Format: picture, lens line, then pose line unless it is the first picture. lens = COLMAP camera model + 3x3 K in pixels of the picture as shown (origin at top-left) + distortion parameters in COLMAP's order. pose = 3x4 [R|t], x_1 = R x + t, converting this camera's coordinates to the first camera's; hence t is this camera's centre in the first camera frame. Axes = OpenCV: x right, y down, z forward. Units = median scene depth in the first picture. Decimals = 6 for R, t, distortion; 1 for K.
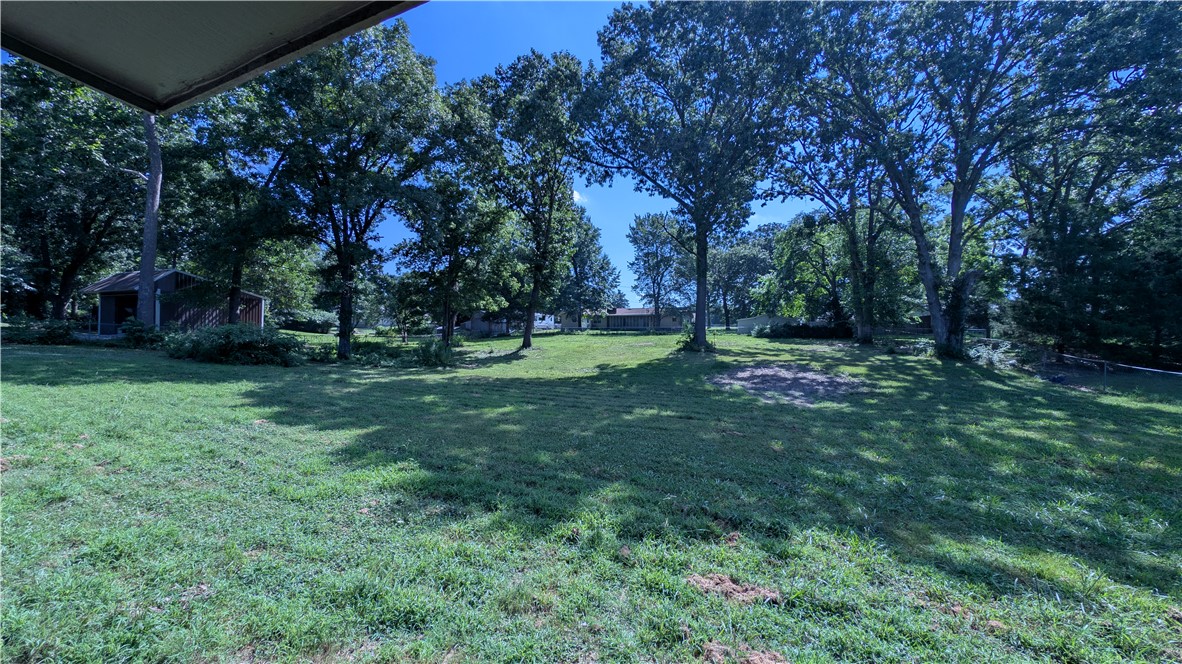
lens RADIAL K [[419.7, 0, 586.6], [0, 419.7, 330.9], [0, 0, 1]] dist [0.003330, -0.001747]
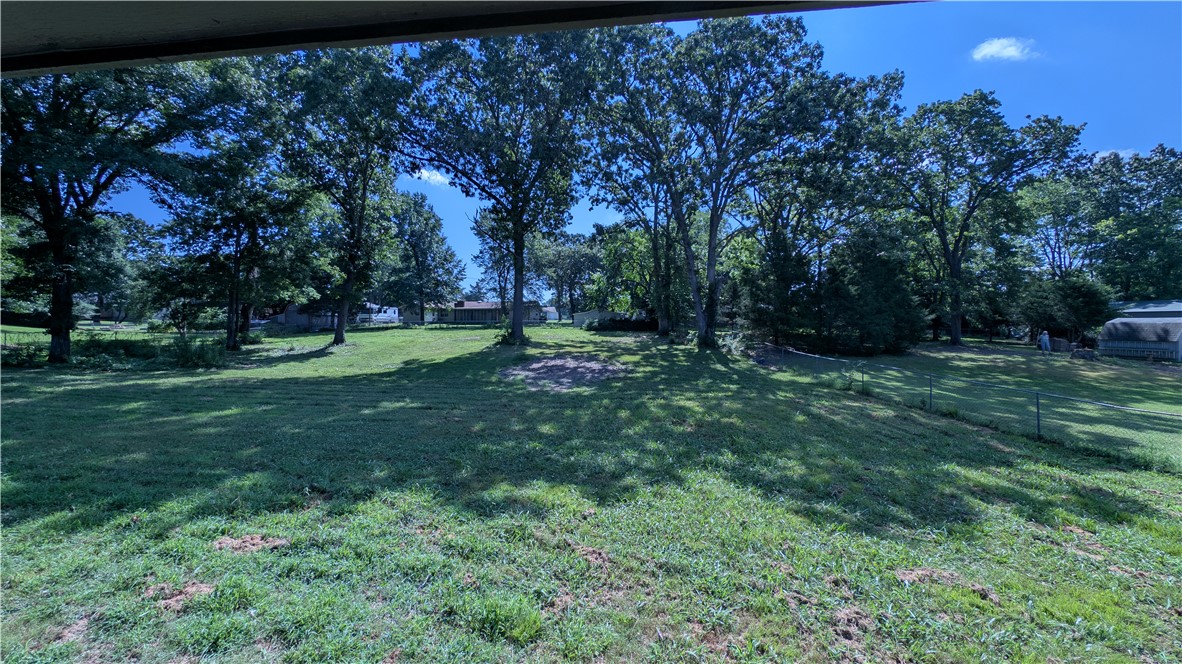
lens RADIAL K [[419.7, 0, 594.1], [0, 419.7, 333.8], [0, 0, 1]] dist [0.003330, -0.001747]
pose [[0.950043, -0.009792, 0.311964, 0.122516], [0.002289, 0.999699, 0.024407, -0.003877], [-0.312109, -0.022473, 0.949780, -0.061855]]
